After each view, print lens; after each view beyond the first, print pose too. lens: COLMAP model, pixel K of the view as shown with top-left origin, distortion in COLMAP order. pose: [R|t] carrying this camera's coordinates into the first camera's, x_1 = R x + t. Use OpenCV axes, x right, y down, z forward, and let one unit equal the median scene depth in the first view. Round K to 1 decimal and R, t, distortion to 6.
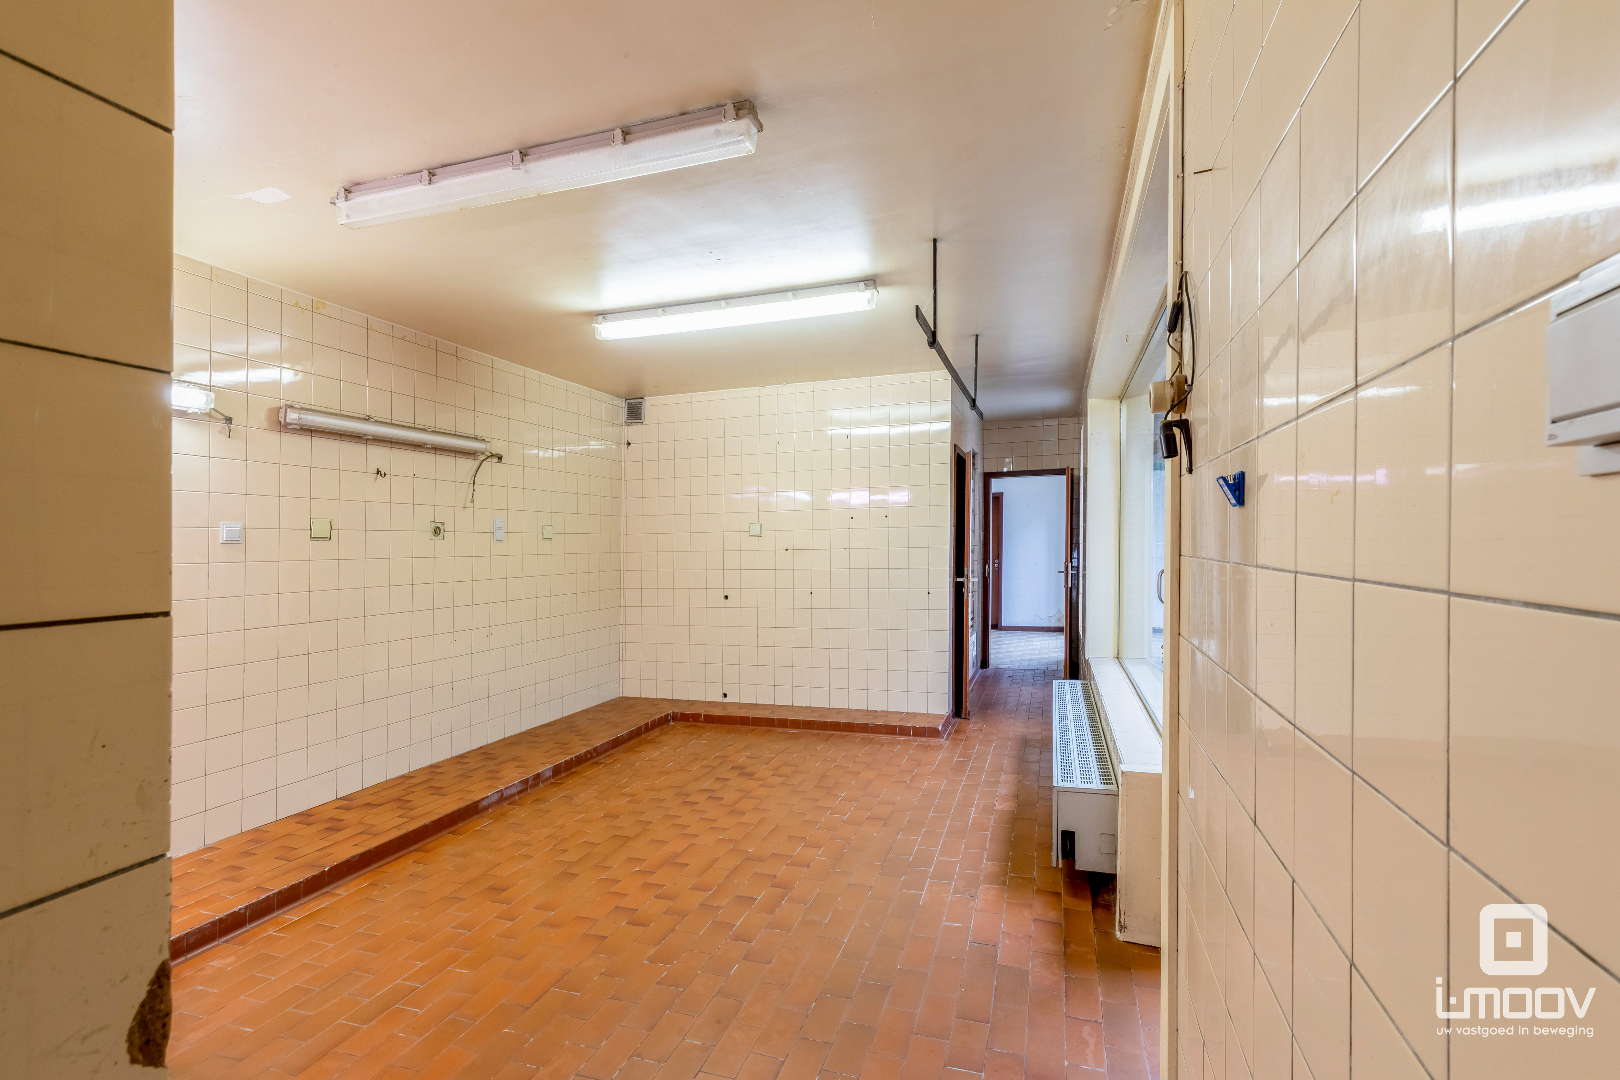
lens RADIAL K [[717.0, 0, 804.2], [0, 717.0, 546.5], [0, 0, 1]] dist [0.007666, -0.001022]
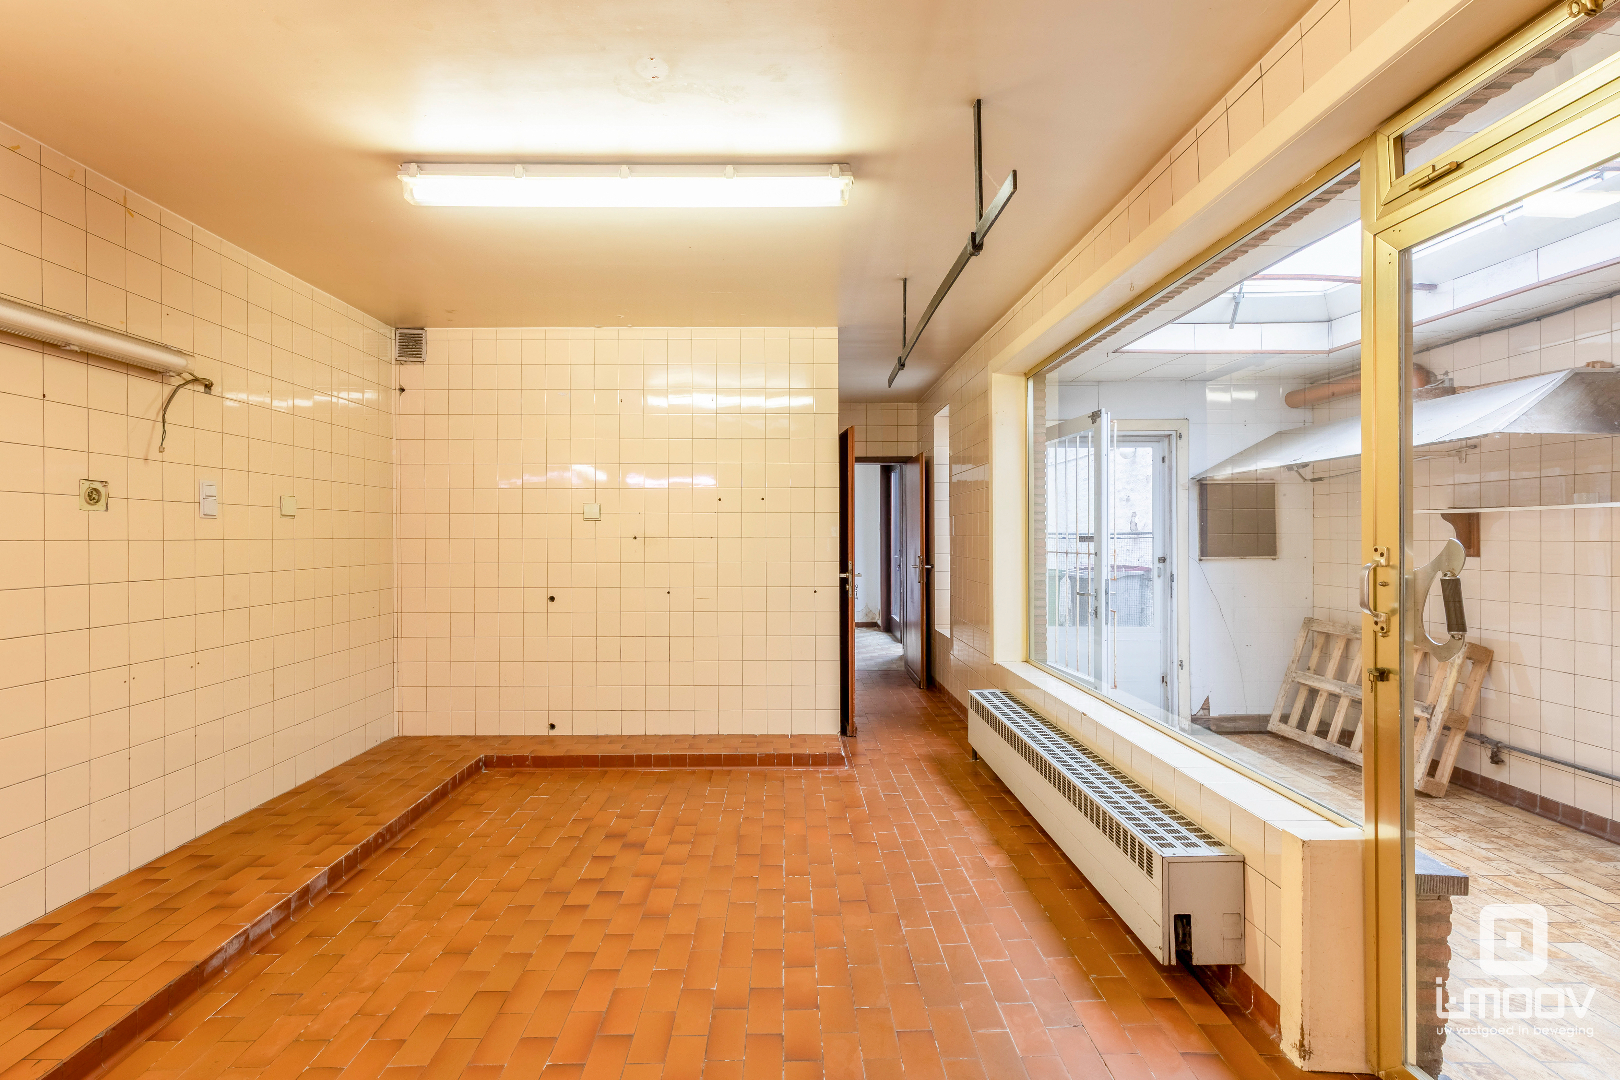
lens RADIAL K [[717.0, 0, 763.5], [0, 717.0, 561.4], [0, 0, 1]] dist [0.007666, -0.001022]
pose [[0.951057, 0.003998, 0.308990, -0.173969], [-0.013630, 0.999486, 0.029023, 0.007818], [-0.308715, -0.031814, 0.950622, 0.270150]]
